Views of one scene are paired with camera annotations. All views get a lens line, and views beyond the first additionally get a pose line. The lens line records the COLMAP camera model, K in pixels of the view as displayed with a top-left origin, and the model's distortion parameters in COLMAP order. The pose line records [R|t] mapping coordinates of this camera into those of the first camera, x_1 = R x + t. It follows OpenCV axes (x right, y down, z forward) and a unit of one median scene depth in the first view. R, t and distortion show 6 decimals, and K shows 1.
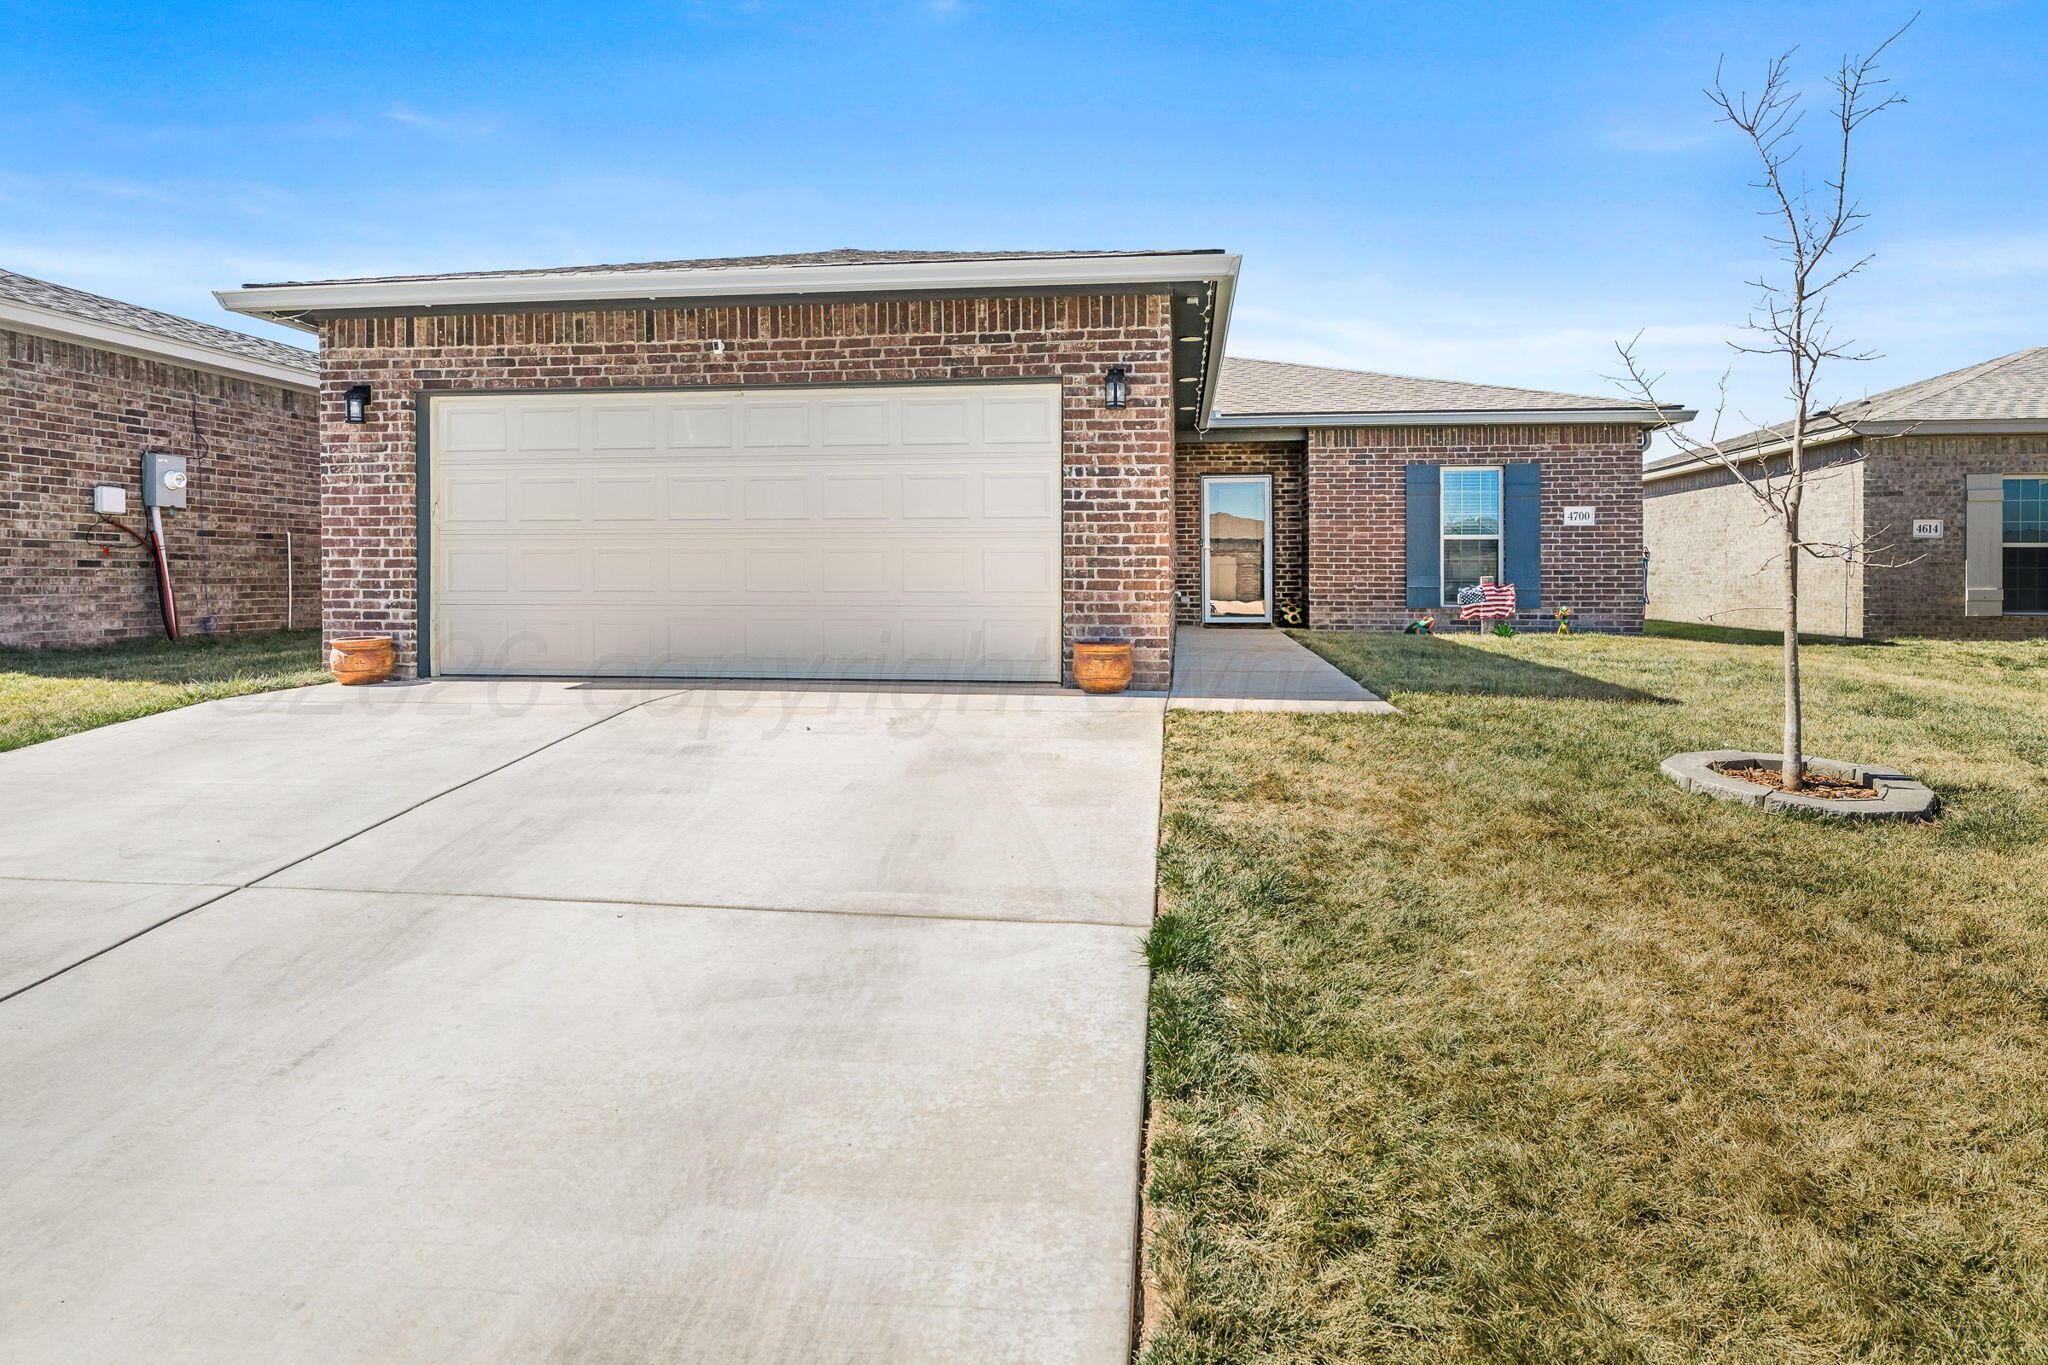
lens RADIAL K [[914.3, 0, 1025.2], [0, 914.3, 673.5], [0, 0, 1]] dist [0.001063, -0.001310]
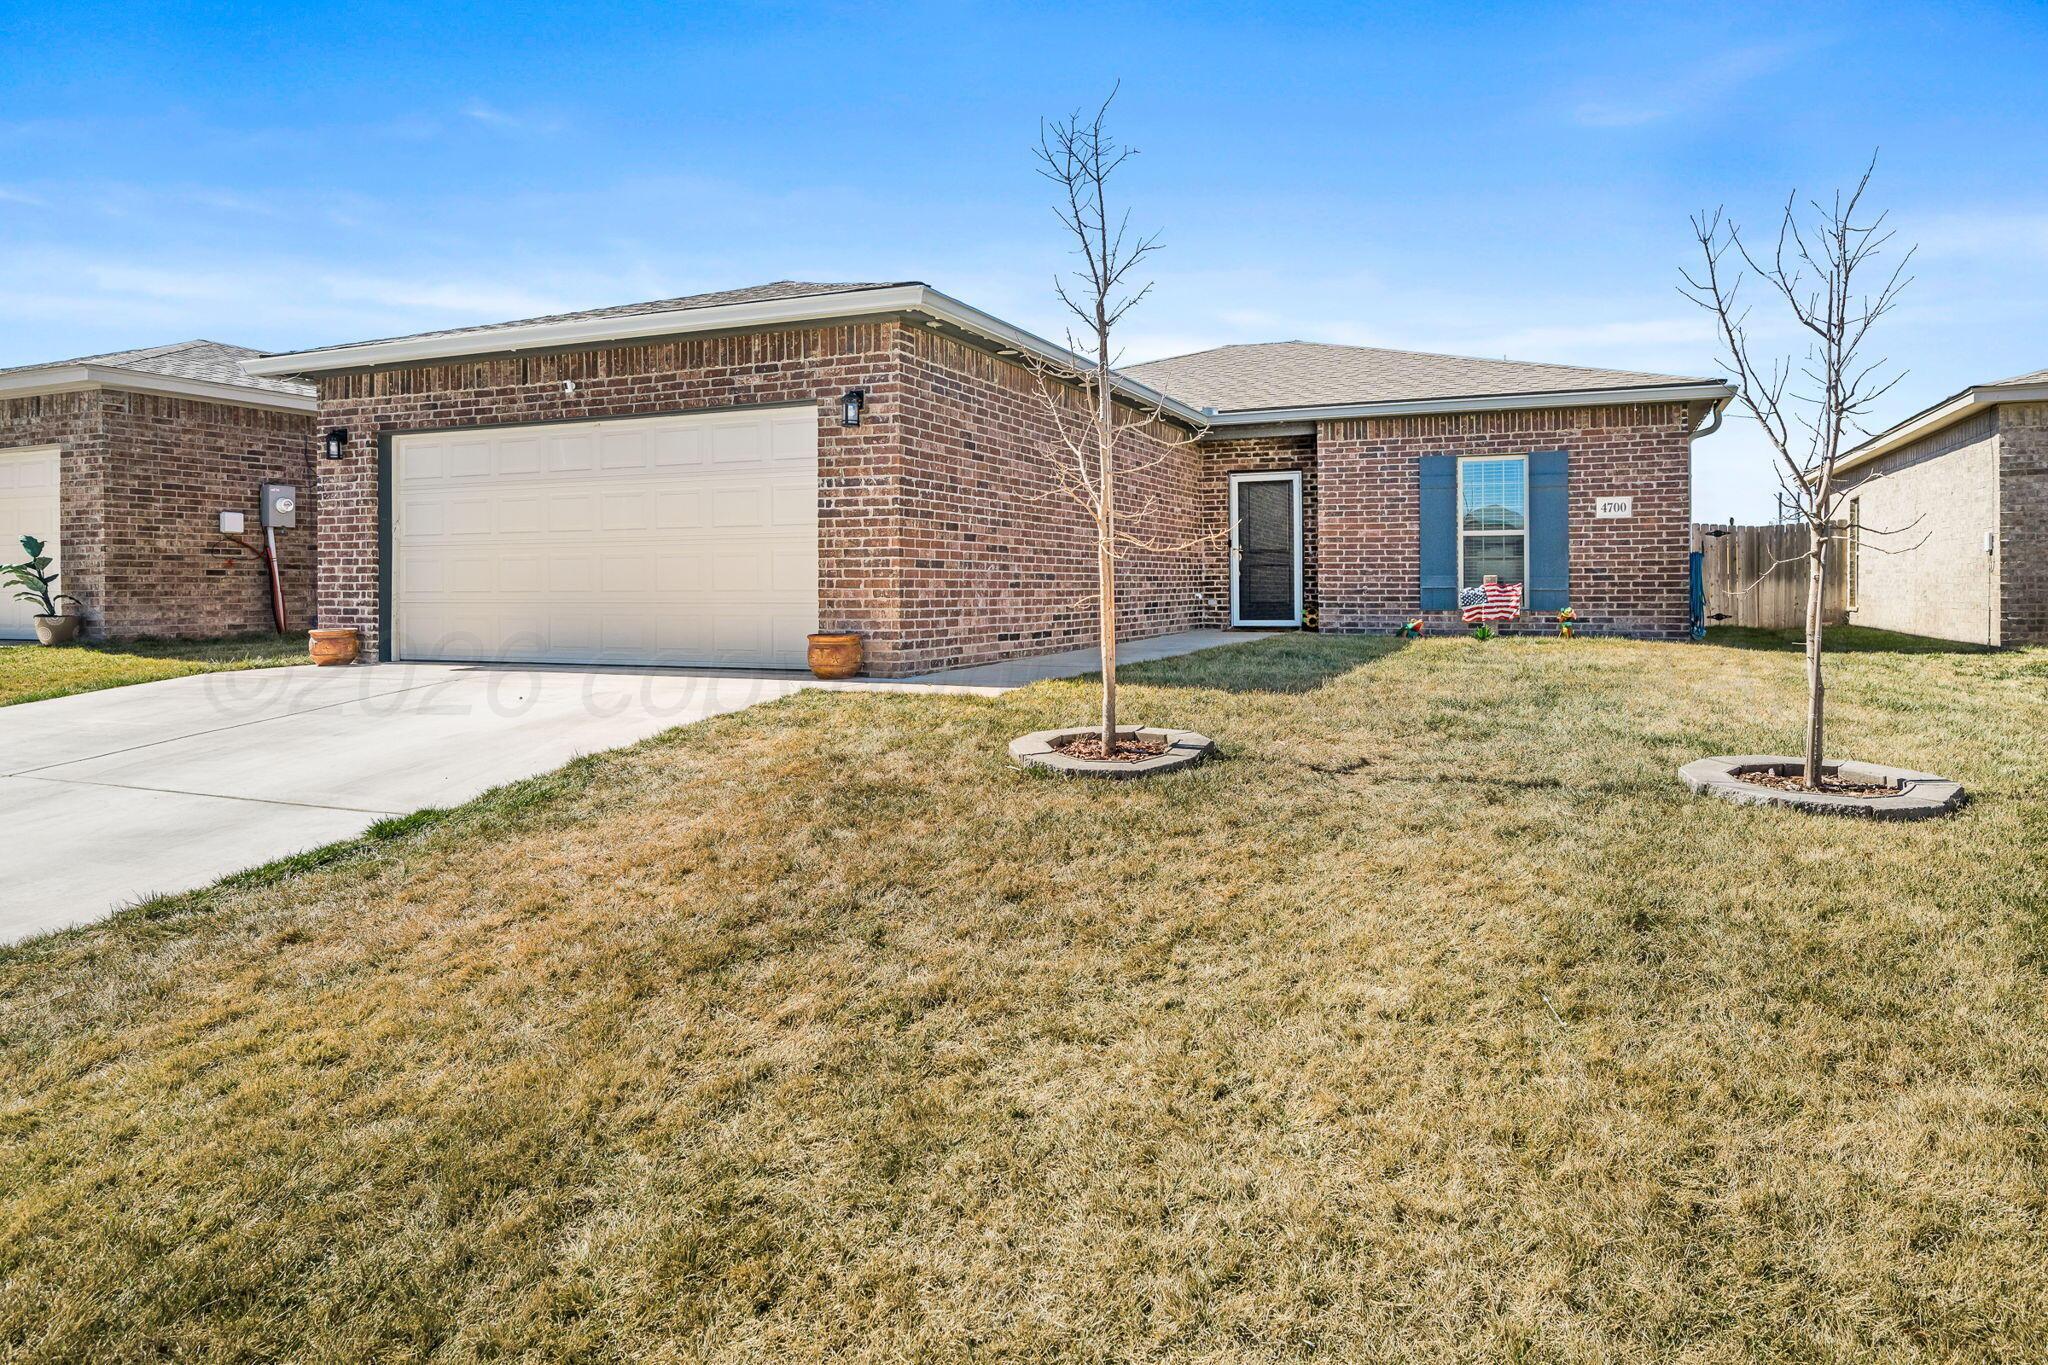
lens RADIAL K [[966.1, 0, 1023.7], [0, 966.1, 682.8], [0, 0, 1]] dist [0.000684, 0.000126]
pose [[0.975796, 0.017006, -0.218020, 0.475166], [-0.017432, 0.999848, -0.000031, 0.018065], [0.217986, 0.003831, 0.975944, -0.092721]]
